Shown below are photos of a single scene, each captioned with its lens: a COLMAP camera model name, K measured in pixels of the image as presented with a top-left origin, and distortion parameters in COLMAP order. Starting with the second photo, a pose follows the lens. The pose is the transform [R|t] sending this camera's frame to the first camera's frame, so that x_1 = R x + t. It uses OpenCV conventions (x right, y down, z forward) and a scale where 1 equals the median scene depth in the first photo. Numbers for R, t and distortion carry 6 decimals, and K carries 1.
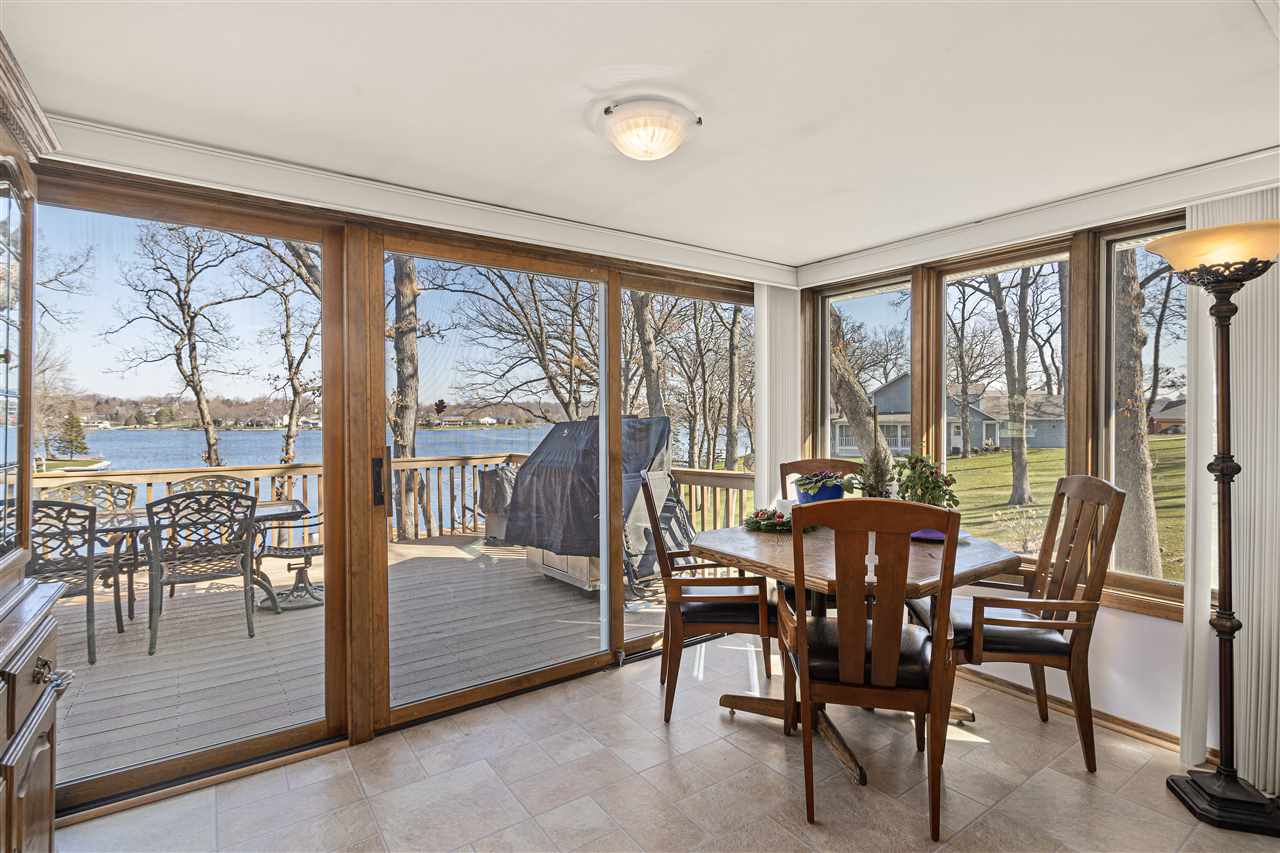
lens RADIAL K [[617.8, 0, 641.0], [0, 617.8, 433.2], [0, 0, 1]] dist [0.002808, 0.000362]
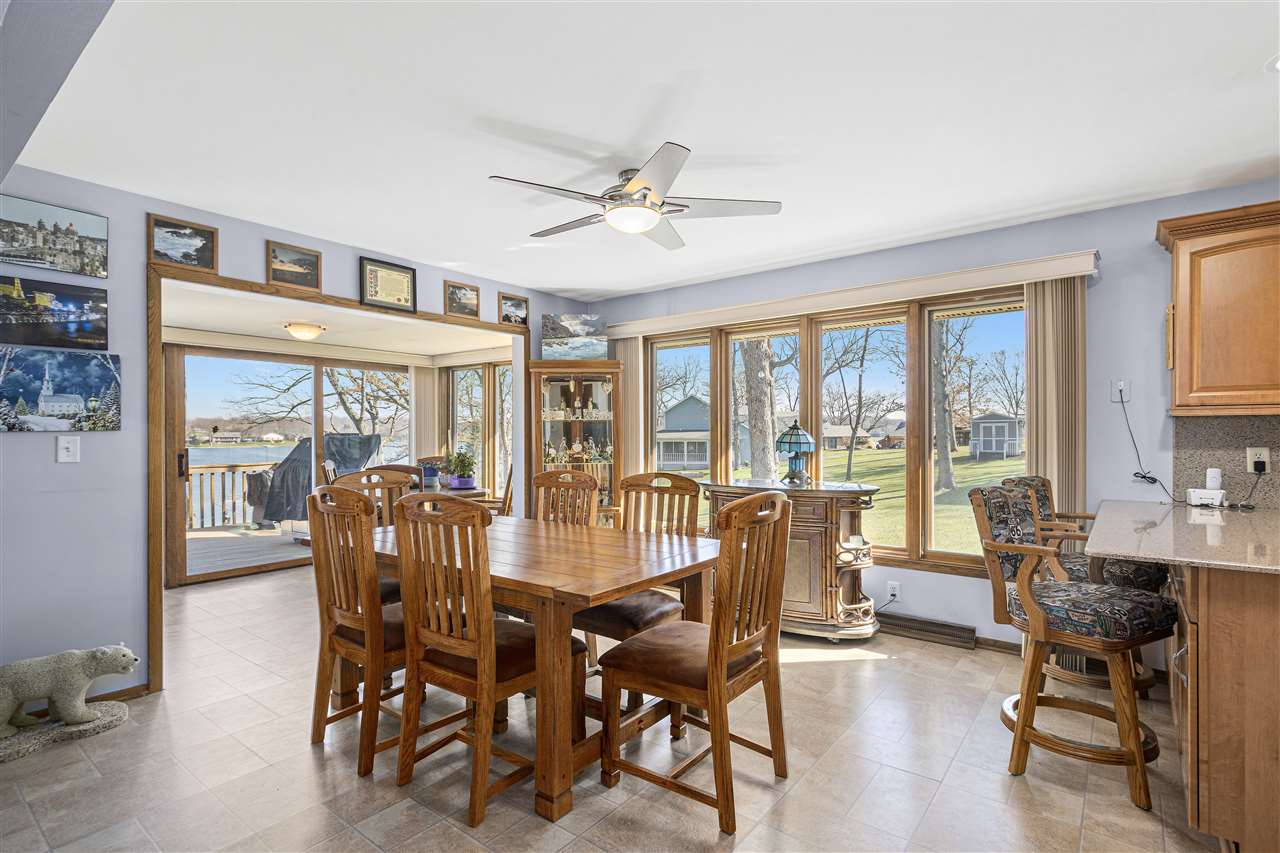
lens RADIAL K [[617.8, 0, 641.0], [0, 617.8, 433.2], [0, 0, 1]] dist [0.002808, 0.000362]
pose [[0.956941, 0.001520, 0.290278, 0.152047], [0.006159, 0.999655, -0.025539, 0.011335], [-0.290217, 0.026227, 0.956601, -0.487574]]
